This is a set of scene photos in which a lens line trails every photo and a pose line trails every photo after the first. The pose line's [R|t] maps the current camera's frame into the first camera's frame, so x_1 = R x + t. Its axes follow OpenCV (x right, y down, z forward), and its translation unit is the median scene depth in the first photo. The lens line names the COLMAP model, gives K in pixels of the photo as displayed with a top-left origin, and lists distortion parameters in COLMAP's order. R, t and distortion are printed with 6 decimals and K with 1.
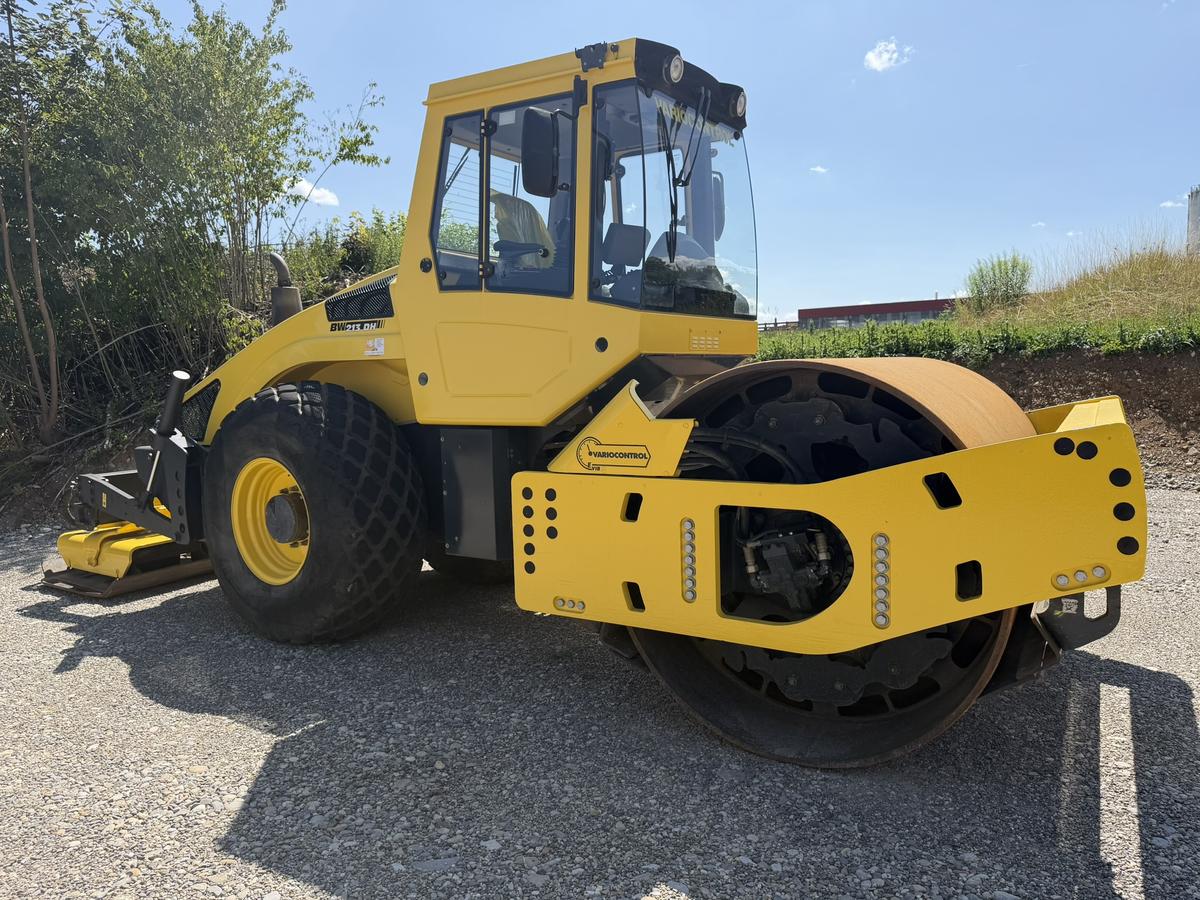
lens RADIAL K [[851.0, 0, 605.3], [0, 851.0, 454.6], [0, 0, 1]] dist [0.097185, -0.178045]
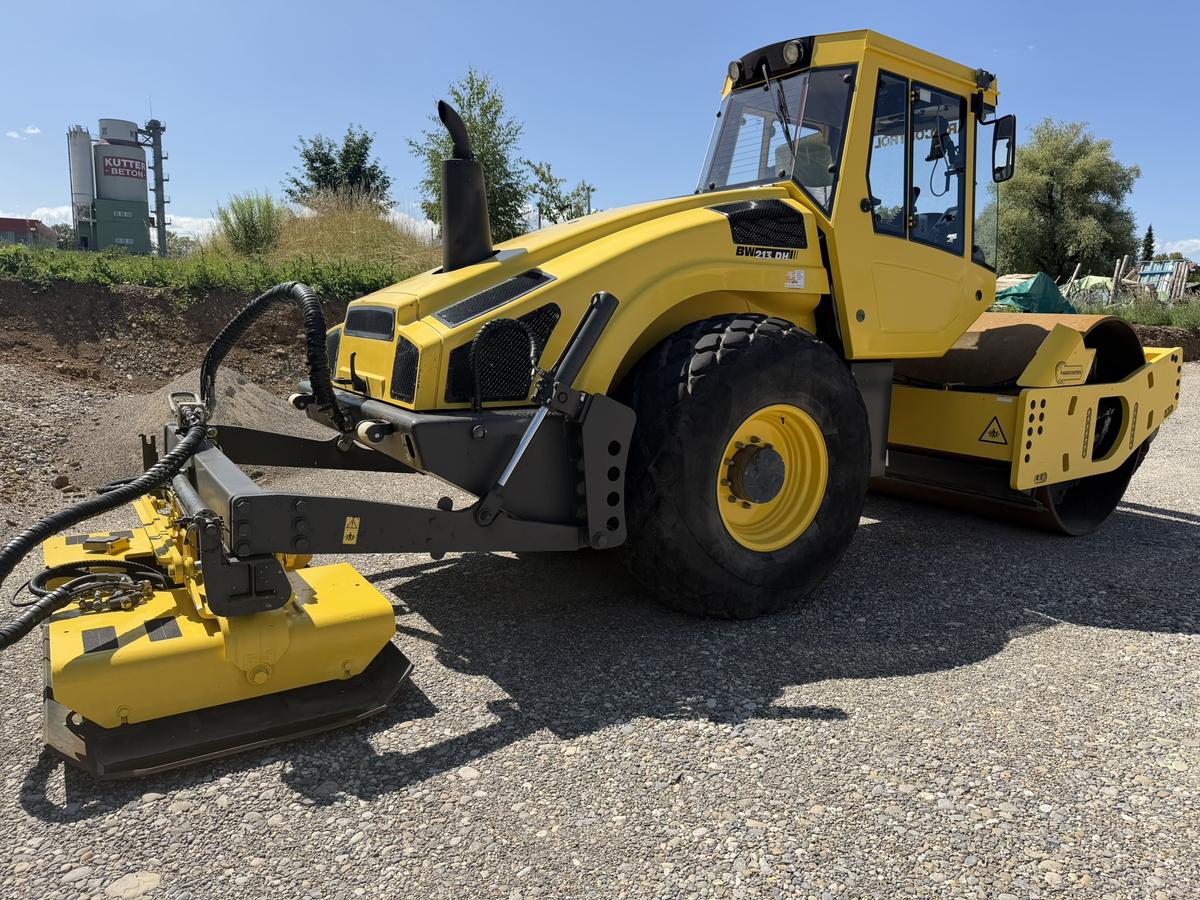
lens RADIAL K [[858.9, 0, 600.0], [0, 858.9, 450.0], [0, 0, 1]] dist [0.021954, -0.027963]
pose [[0.390010, -0.122122, 0.912677, -1.343692], [0.052908, 0.992501, 0.110194, -0.059090], [-0.919289, 0.005311, 0.393546, 0.894256]]
